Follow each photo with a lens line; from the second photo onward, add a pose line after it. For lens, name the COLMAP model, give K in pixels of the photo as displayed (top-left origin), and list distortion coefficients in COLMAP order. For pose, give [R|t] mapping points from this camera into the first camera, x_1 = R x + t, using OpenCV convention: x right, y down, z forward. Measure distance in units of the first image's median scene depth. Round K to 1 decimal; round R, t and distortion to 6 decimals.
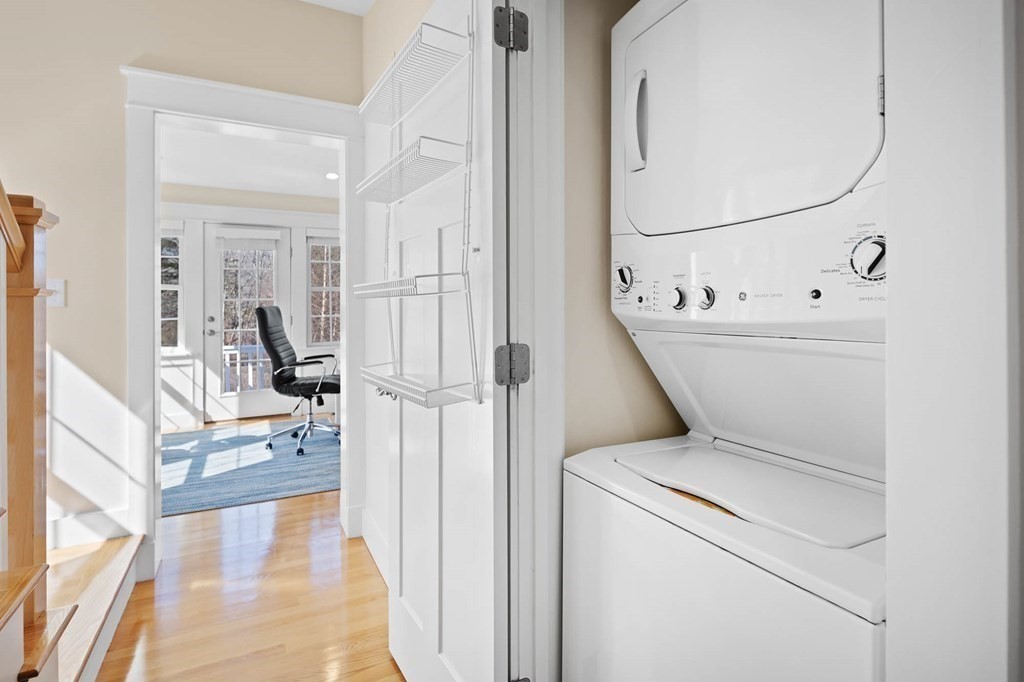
lens RADIAL K [[506.8, 0, 501.4], [0, 506.8, 308.2], [0, 0, 1]] dist [0.003744, -0.003455]
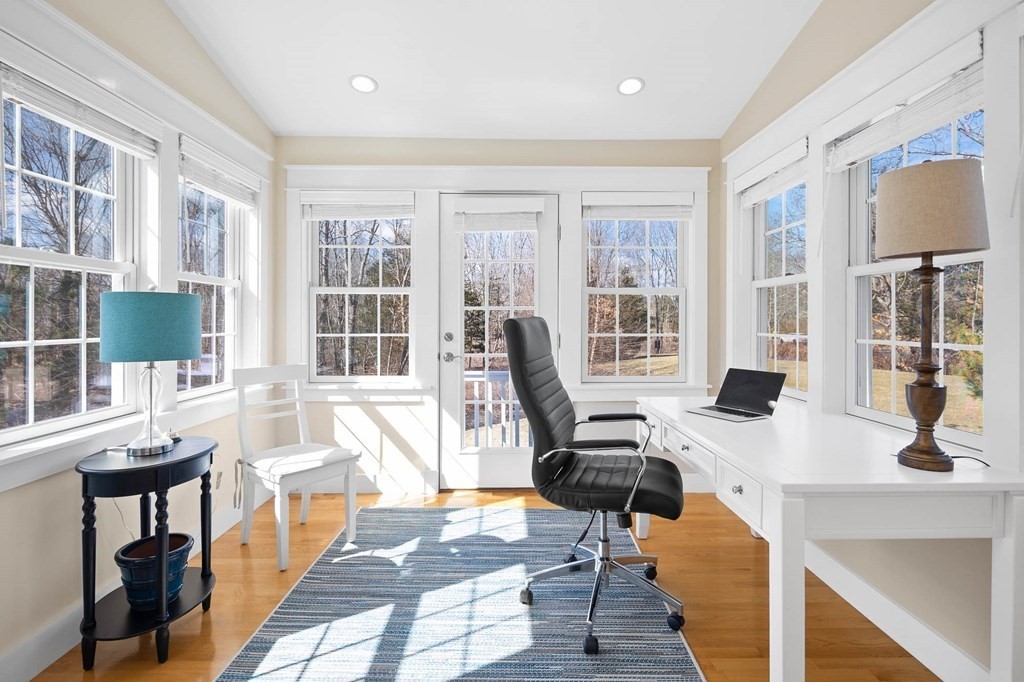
lens RADIAL K [[506.8, 0, 511.5], [0, 506.8, 337.1], [0, 0, 1]] dist [0.003744, -0.003455]
pose [[0.898086, 0.021036, -0.439316, -0.210900], [-0.007445, 0.999440, 0.032636, -0.000541], [0.439756, -0.026039, 0.897740, 0.452483]]
